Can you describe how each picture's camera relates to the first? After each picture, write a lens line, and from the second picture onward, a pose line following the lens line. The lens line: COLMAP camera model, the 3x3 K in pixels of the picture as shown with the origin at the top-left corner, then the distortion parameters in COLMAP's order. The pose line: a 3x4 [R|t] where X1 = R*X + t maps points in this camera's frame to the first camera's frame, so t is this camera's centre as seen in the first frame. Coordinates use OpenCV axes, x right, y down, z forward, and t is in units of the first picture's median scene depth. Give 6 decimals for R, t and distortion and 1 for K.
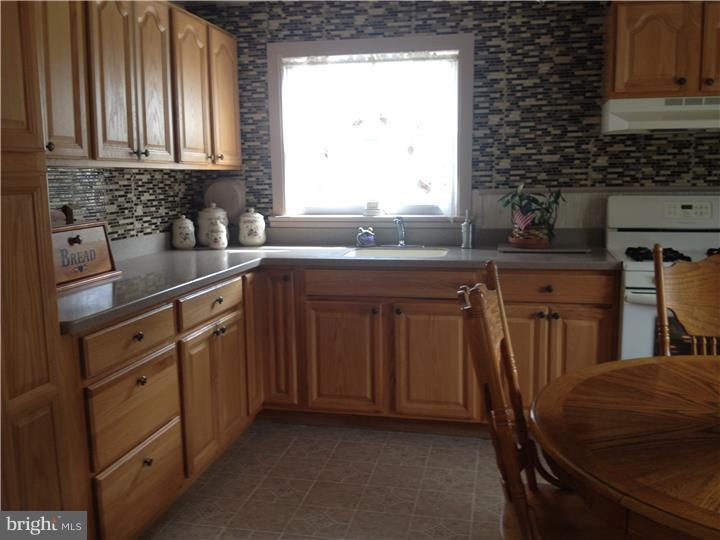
lens RADIAL K [[690.1, 0, 358.4], [0, 690.1, 270.6], [0, 0, 1]] dist [0.159913, -0.390609]
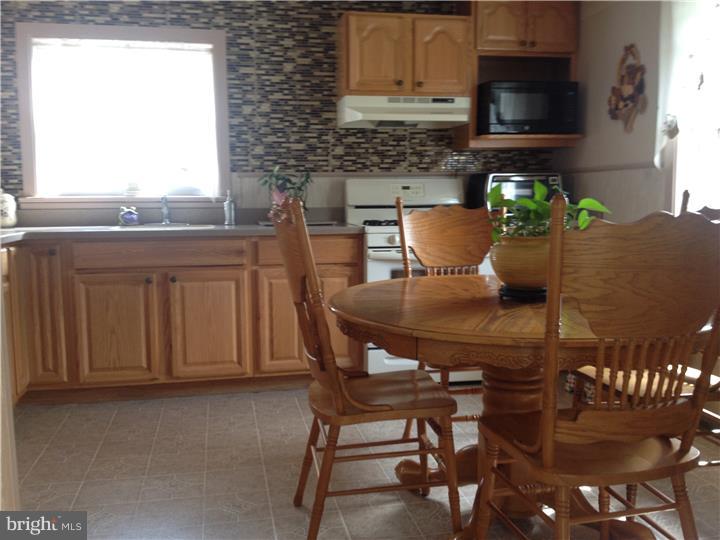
lens RADIAL K [[690.1, 0, 358.4], [0, 690.1, 270.6], [0, 0, 1]] dist [0.159913, -0.390609]
pose [[0.918688, -0.036041, 0.393337, -0.091970], [0.051015, 0.998314, -0.027676, 0.081768], [-0.391676, 0.045492, 0.918978, -0.082061]]
